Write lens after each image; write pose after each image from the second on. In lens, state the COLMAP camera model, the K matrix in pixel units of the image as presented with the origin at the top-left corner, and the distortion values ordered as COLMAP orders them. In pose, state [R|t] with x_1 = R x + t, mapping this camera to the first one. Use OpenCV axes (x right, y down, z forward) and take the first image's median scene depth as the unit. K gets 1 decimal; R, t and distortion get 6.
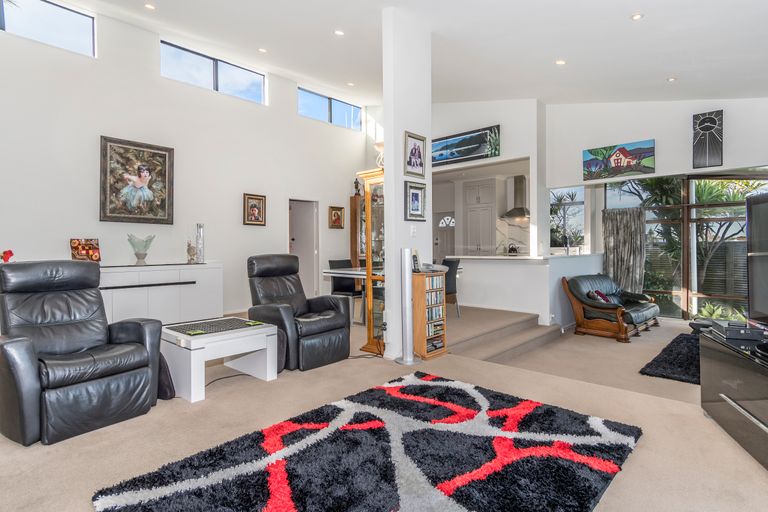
lens RADIAL K [[414.5, 0, 384.5], [0, 414.5, 252.7], [0, 0, 1]] dist [-0.000038, 0.001156]
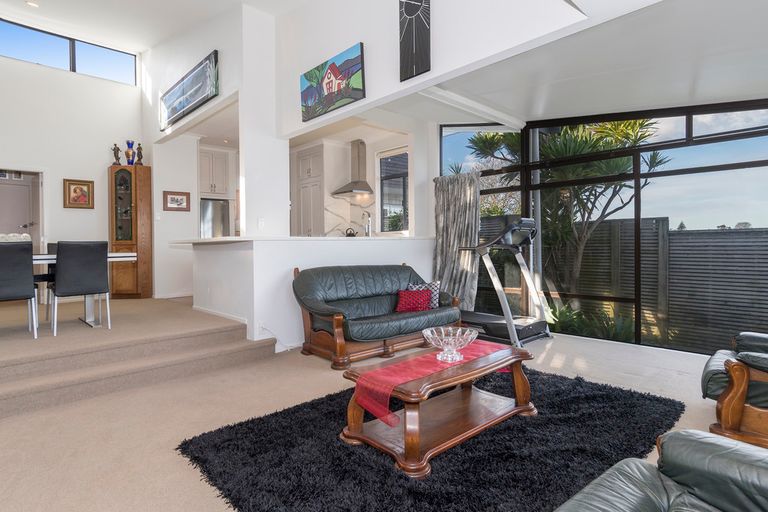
lens RADIAL K [[414.5, 0, 383.3], [0, 414.5, 252.1], [0, 0, 1]] dist [-0.000038, 0.001156]
pose [[0.997465, -0.008536, -0.070640, 0.472178], [0.009164, 0.999921, 0.008568, 0.019823], [0.070561, -0.009194, 0.997465, 0.255390]]
